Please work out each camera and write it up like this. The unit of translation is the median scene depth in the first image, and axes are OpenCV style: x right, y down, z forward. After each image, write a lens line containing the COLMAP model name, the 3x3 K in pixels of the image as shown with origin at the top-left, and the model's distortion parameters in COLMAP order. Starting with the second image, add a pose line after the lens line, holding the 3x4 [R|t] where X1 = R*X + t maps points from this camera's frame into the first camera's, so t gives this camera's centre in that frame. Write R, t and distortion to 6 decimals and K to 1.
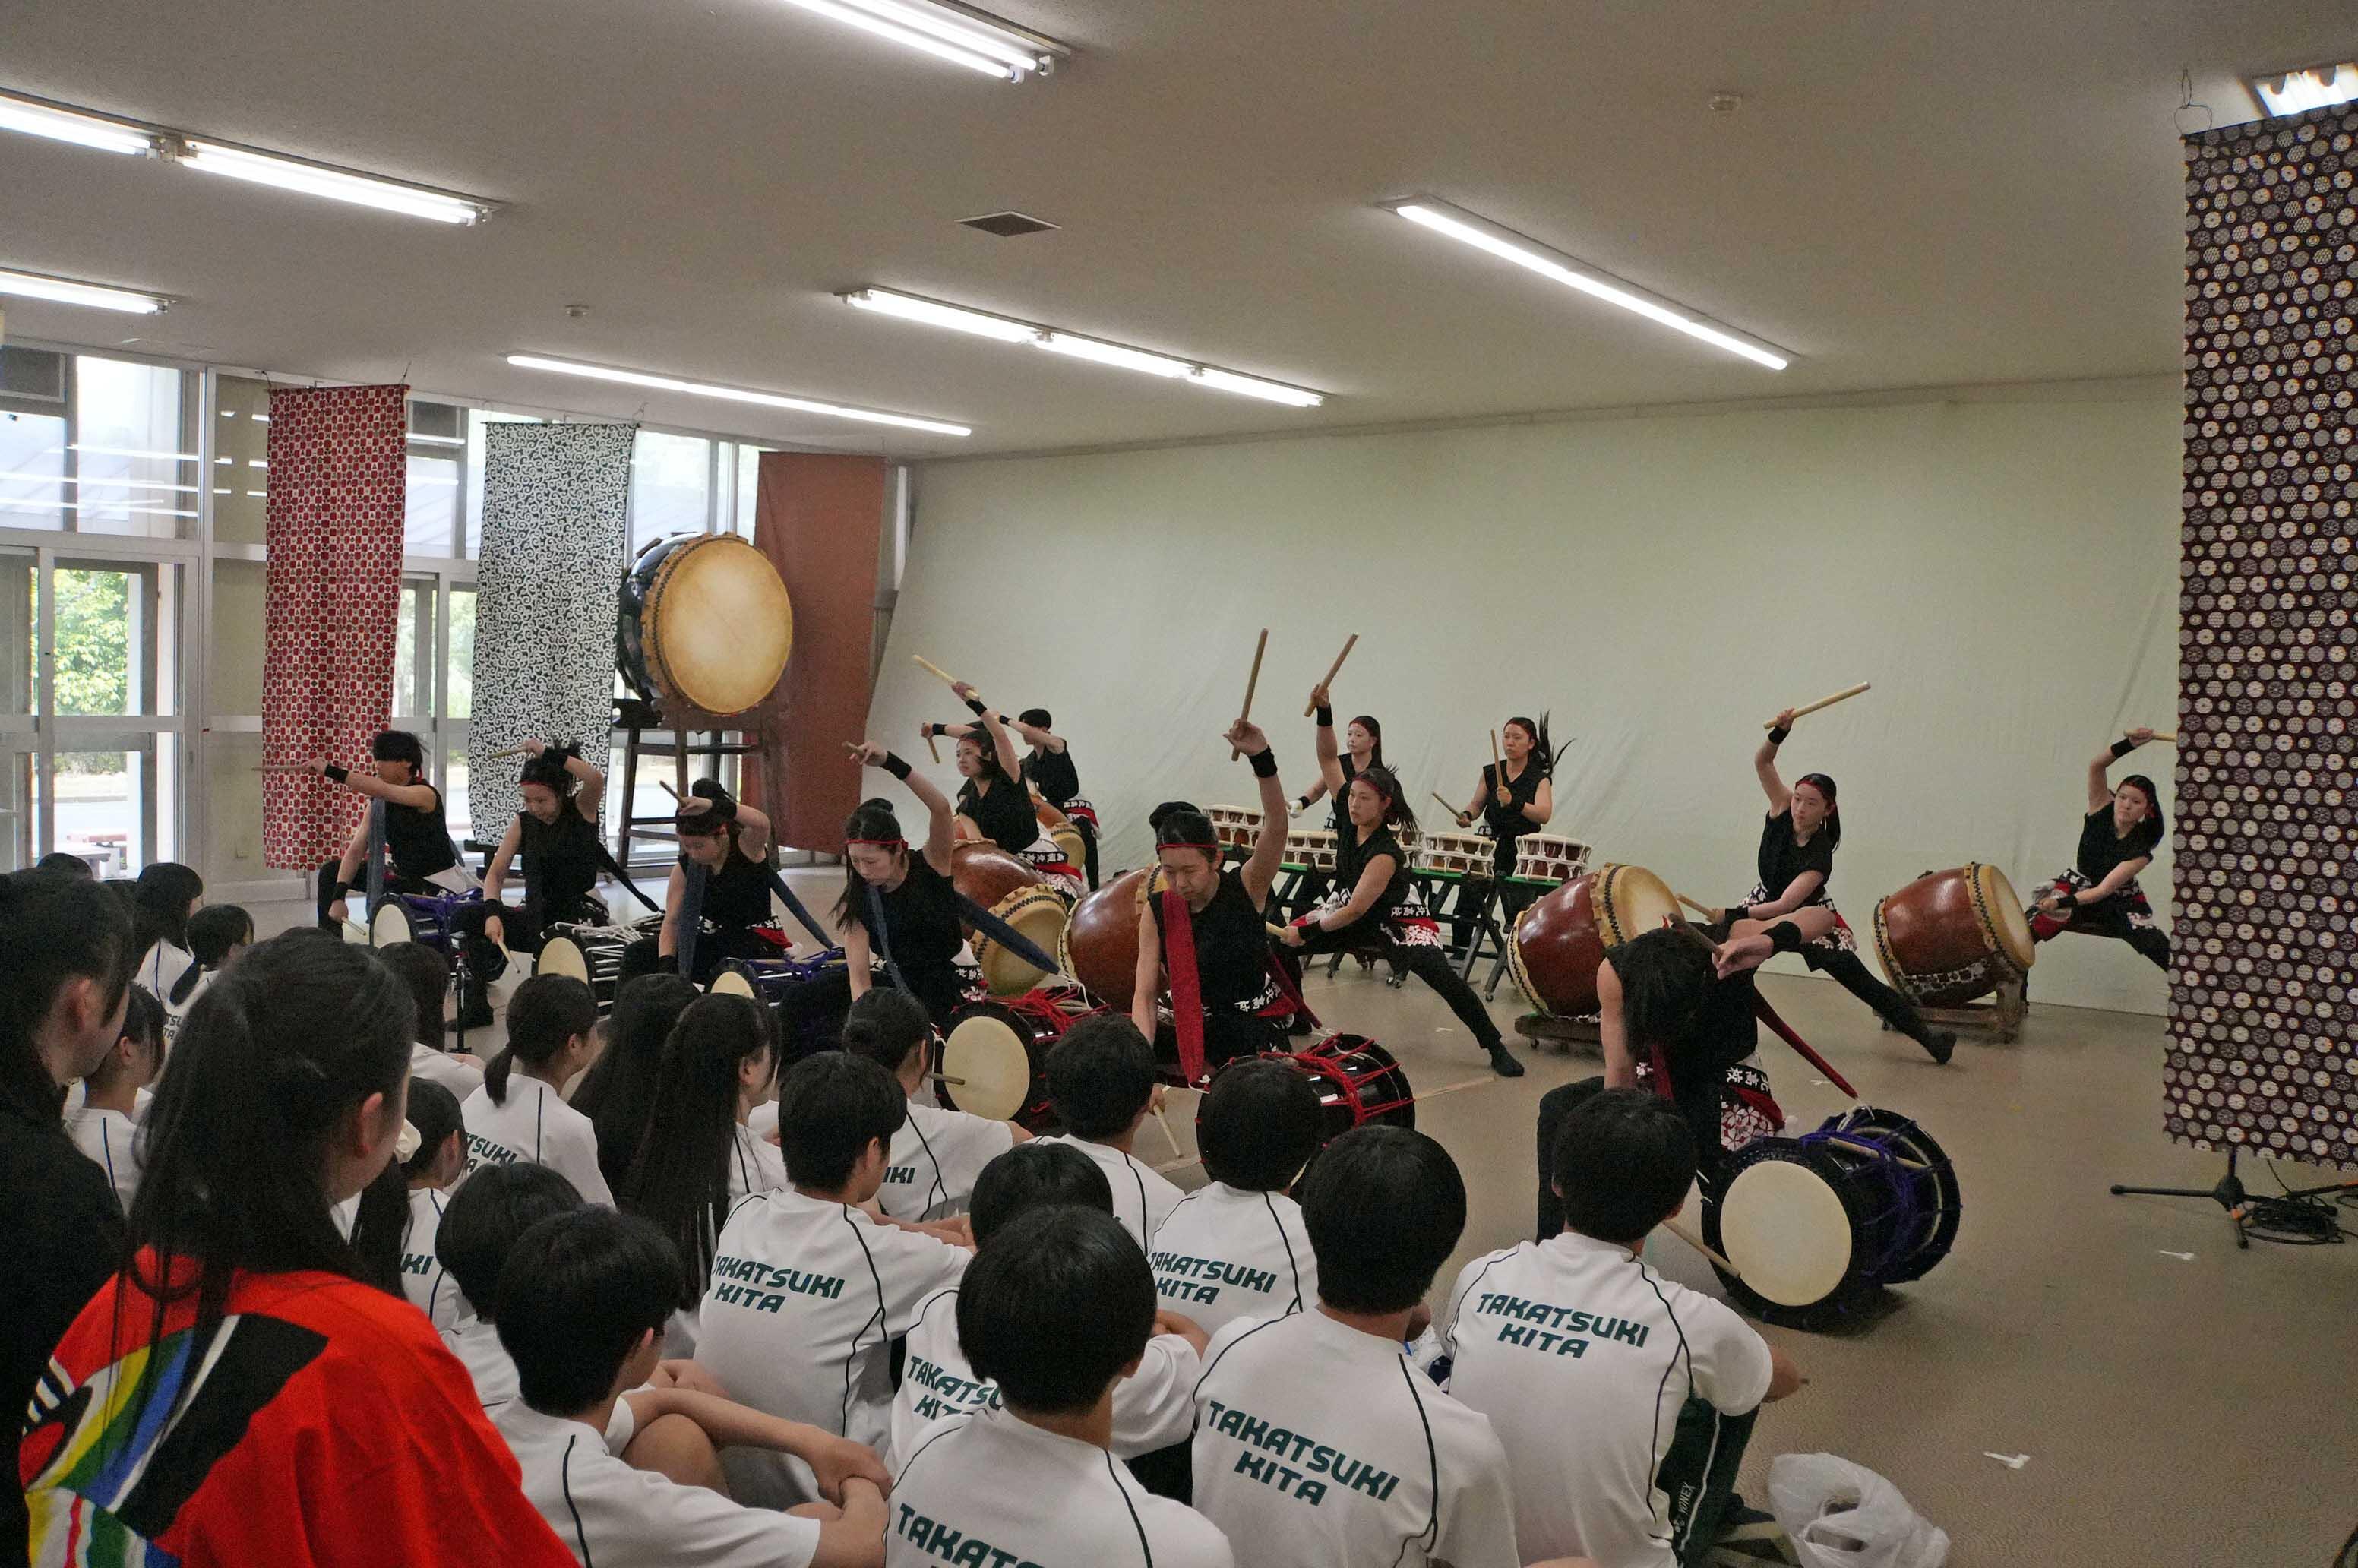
lens RADIAL K [[1946.3, 0, 1140.0], [0, 1946.3, 816.4], [0, 0, 1]] dist [-0.125723, 0.013456]
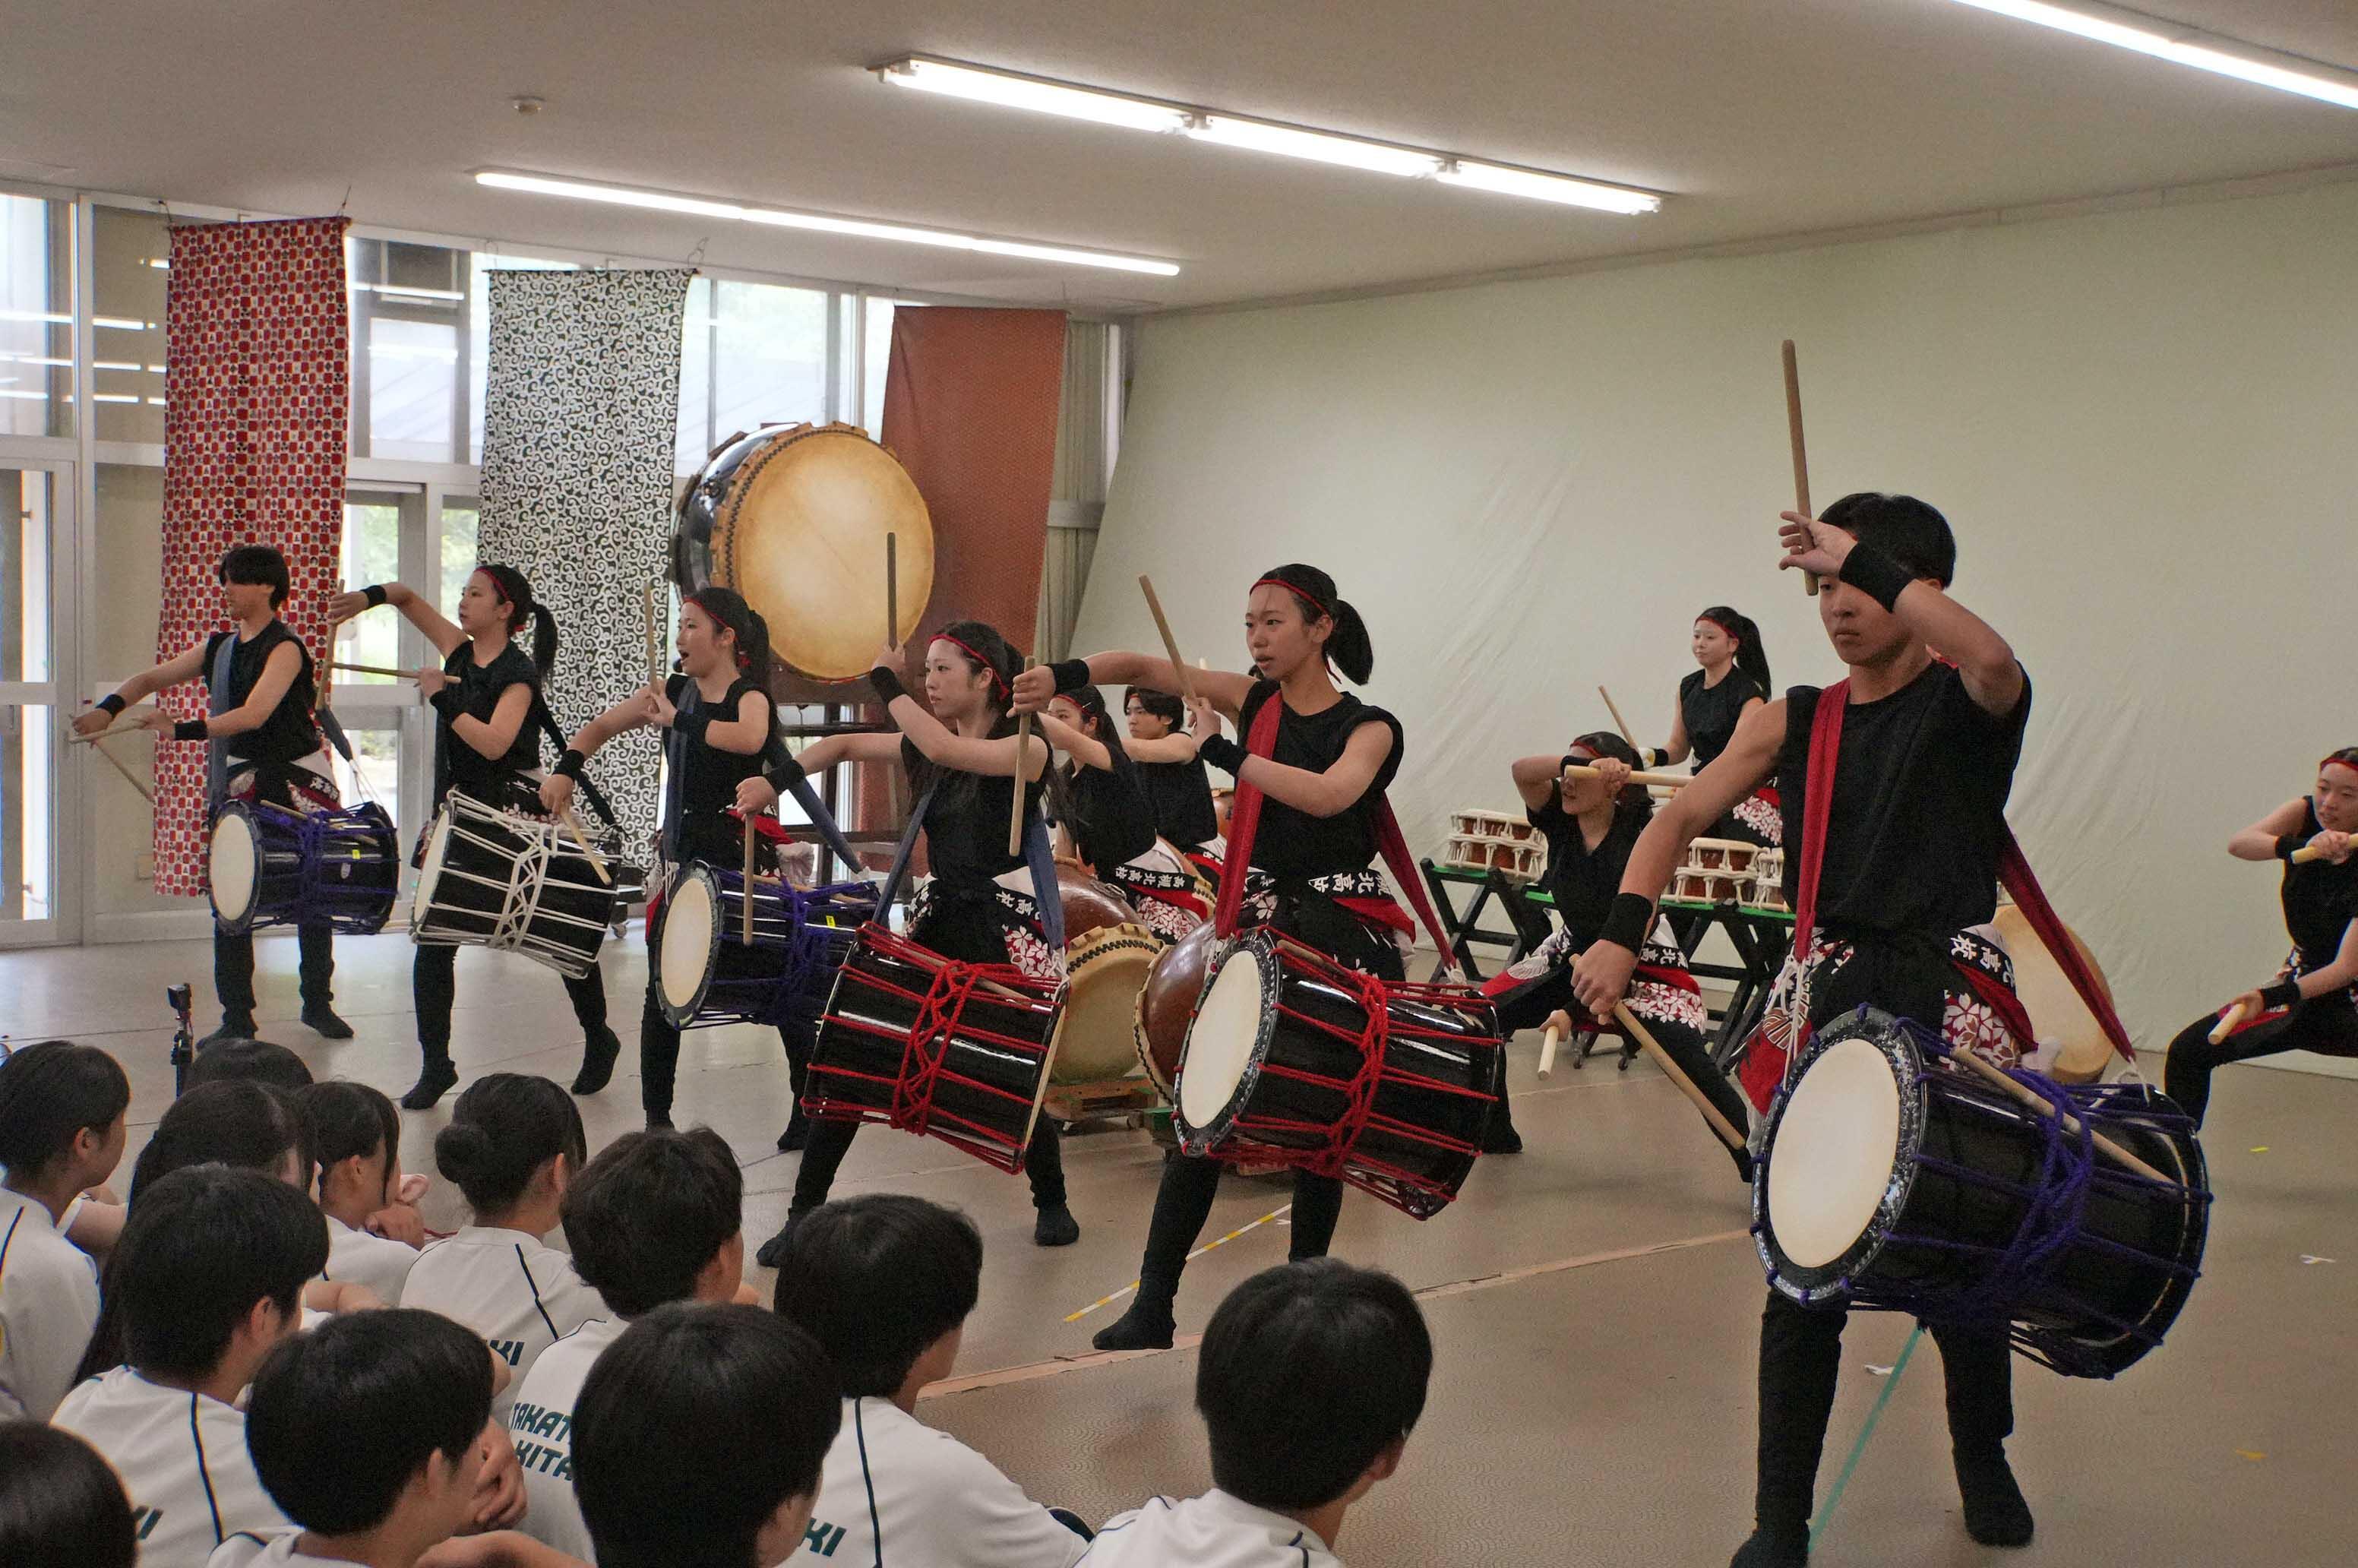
lens RADIAL K [[2768.7, 0, 1168.7], [0, 2768.7, 795.4], [0, 0, 1]] dist [0.023876, 0.000000]
pose [[0.983095, 0.001676, -0.183090, 0.106811], [-0.003923, 0.999921, -0.011910, 0.001013], [0.183055, 0.012427, 0.983024, 0.033544]]
